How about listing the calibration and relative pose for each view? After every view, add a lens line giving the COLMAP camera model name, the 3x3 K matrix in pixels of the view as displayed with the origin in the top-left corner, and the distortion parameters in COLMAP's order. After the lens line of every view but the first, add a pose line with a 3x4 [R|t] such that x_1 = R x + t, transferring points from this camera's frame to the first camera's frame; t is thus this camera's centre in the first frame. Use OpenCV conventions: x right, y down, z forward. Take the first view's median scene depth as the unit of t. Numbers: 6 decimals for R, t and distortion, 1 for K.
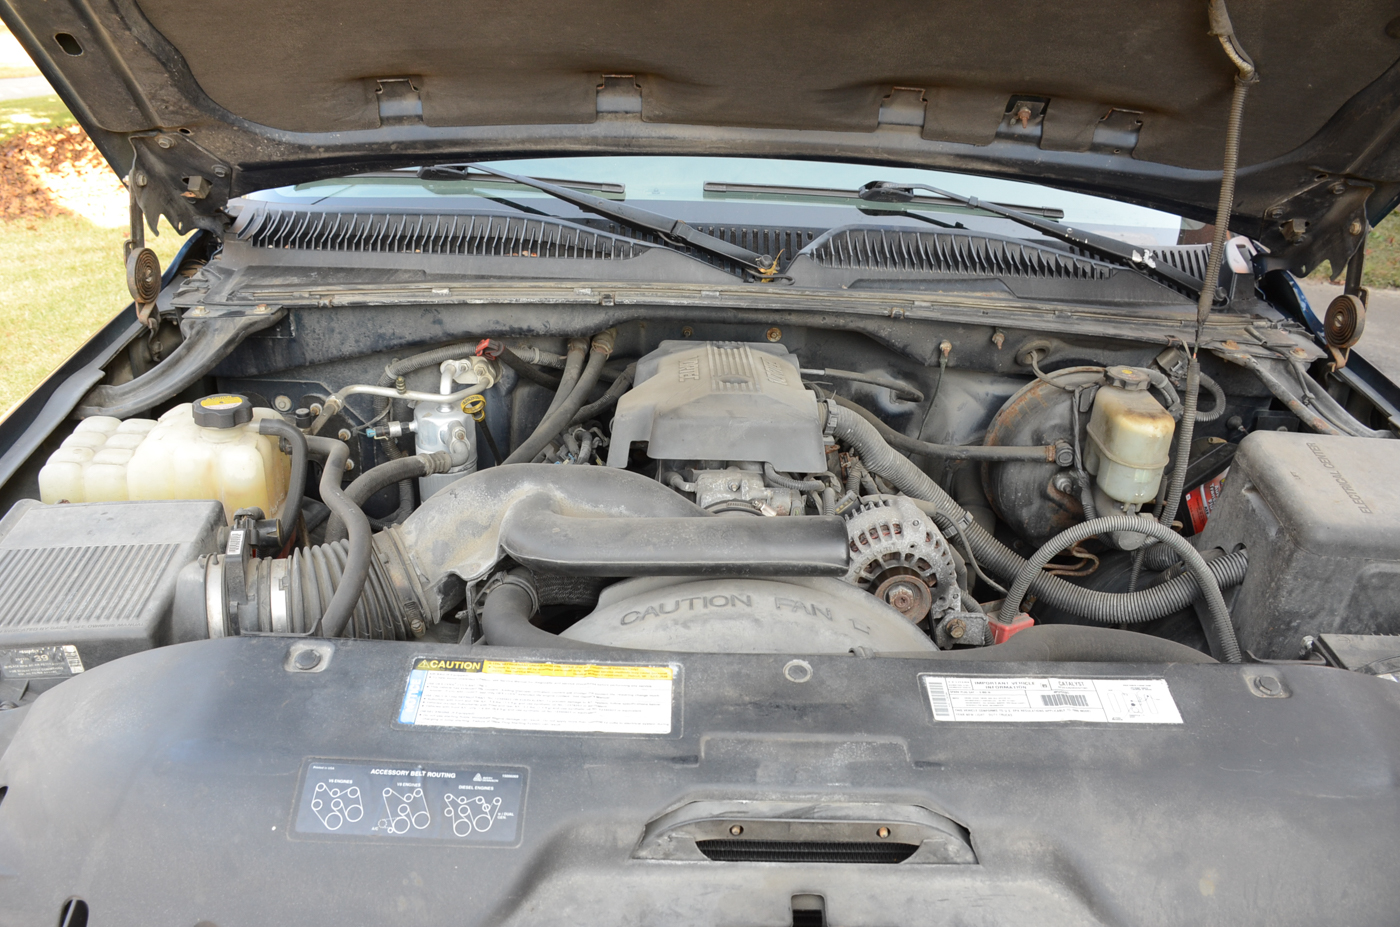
lens RADIAL K [[1114.1, 0, 700.0], [0, 1114.1, 463.5], [0, 0, 1]] dist [-0.142316, 0.131980]
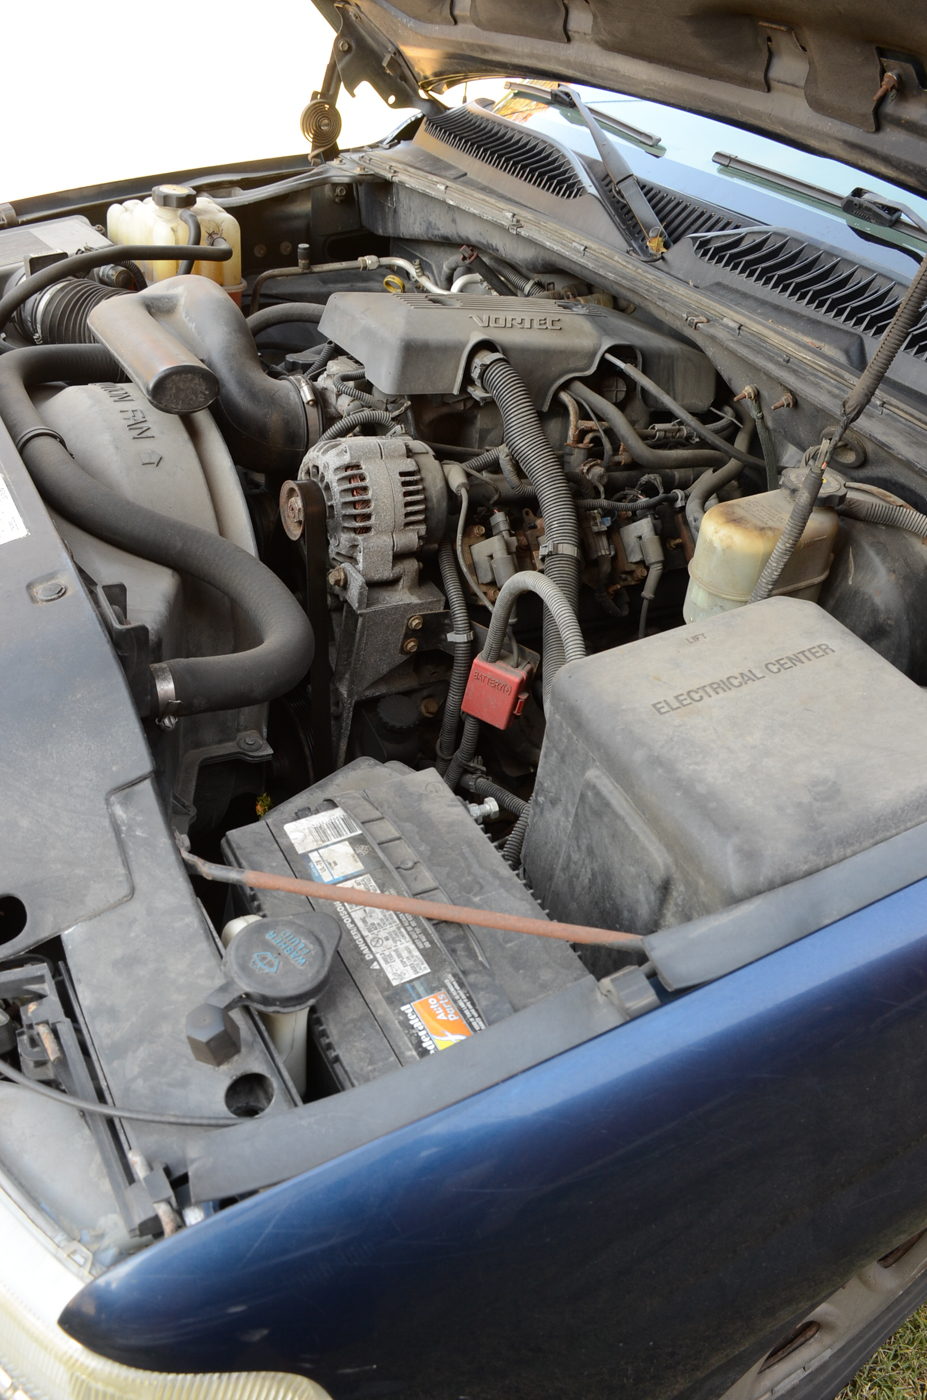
lens RADIAL K [[1114.1, 0, 463.5], [0, 1114.1, 700.0], [0, 0, 1]] dist [-0.142316, 0.131980]
pose [[0.481496, 0.525254, -0.701619, 0.785945], [-0.425281, 0.839986, 0.336986, -0.097210], [0.766354, 0.136128, 0.627831, 0.387680]]
